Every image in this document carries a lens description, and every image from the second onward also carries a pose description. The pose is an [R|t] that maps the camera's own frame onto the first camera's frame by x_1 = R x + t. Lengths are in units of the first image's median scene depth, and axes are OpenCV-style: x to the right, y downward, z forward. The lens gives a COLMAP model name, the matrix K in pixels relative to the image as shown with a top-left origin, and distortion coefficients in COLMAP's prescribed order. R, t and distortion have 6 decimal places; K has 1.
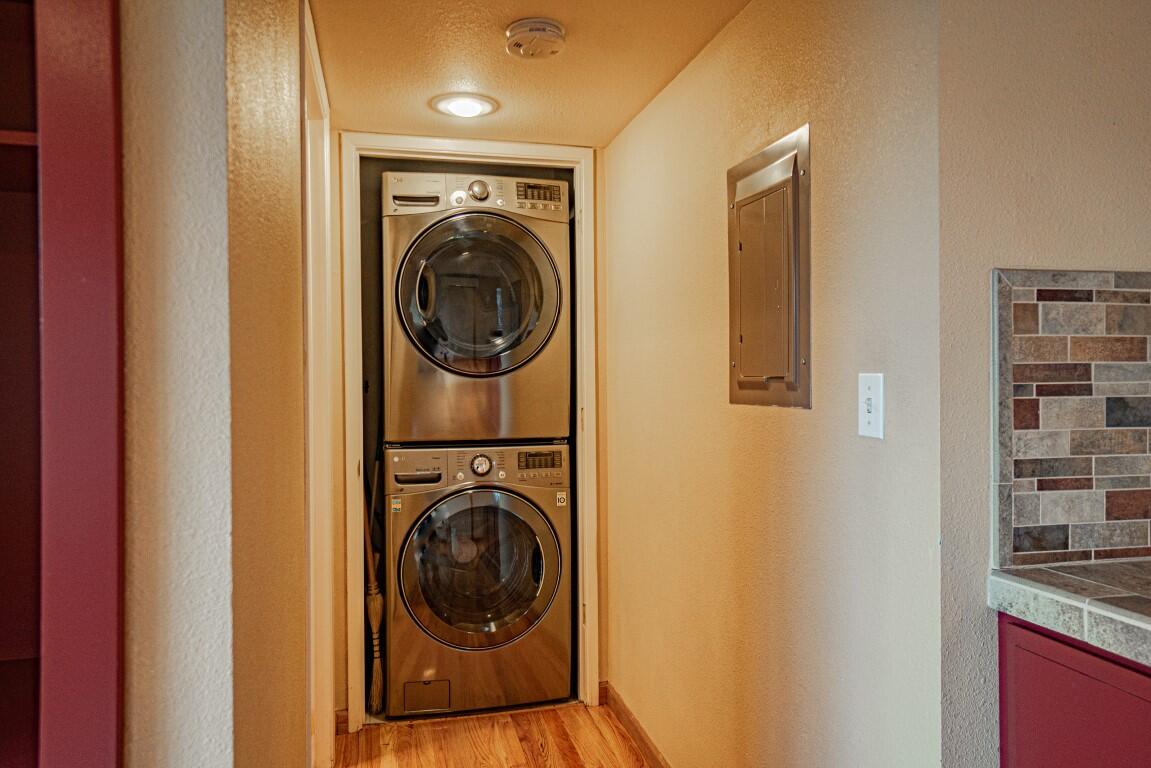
lens RADIAL K [[767.4, 0, 571.1], [0, 767.4, 386.2], [0, 0, 1]] dist [0.009861, 0.001964]
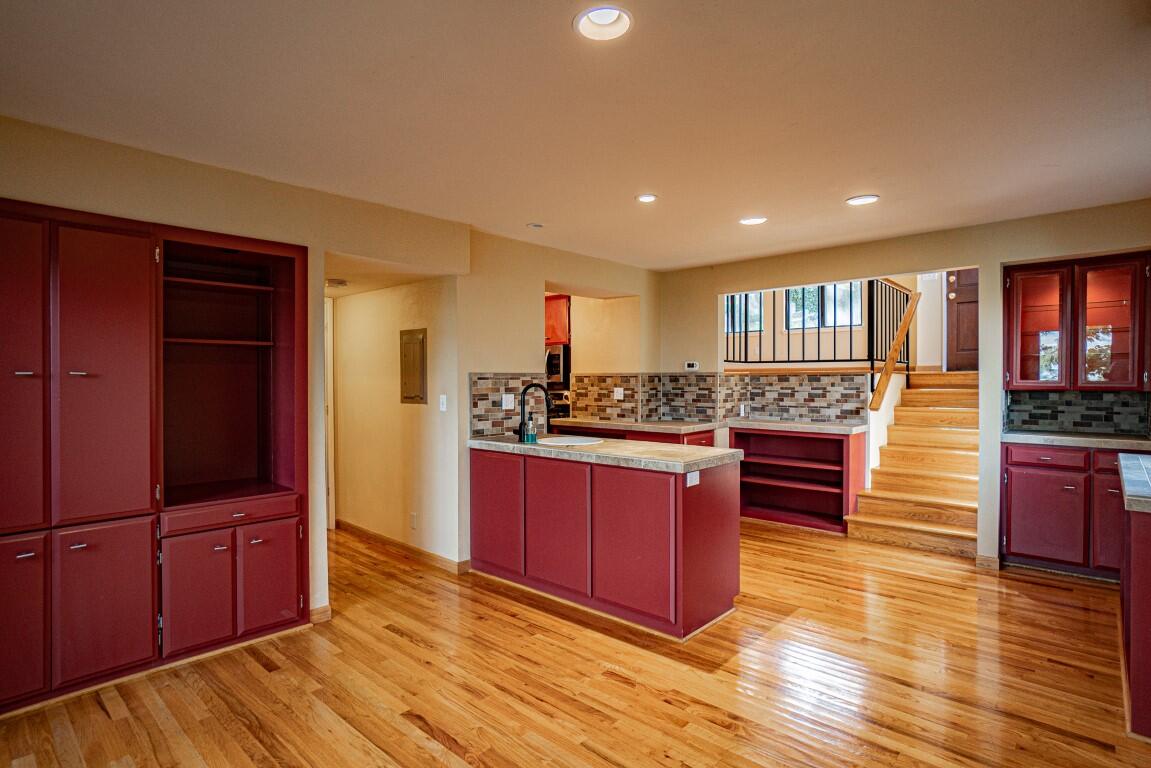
lens RADIAL K [[588.8, 0, 572.9], [0, 588.8, 385.9], [0, 0, 1]] dist [-0.000933, 0.000027]
pose [[0.831627, -0.003450, 0.555324, -0.854153], [0.004155, 0.999991, -0.000010, -0.071681], [-0.555319, 0.002316, 0.831634, -2.195329]]
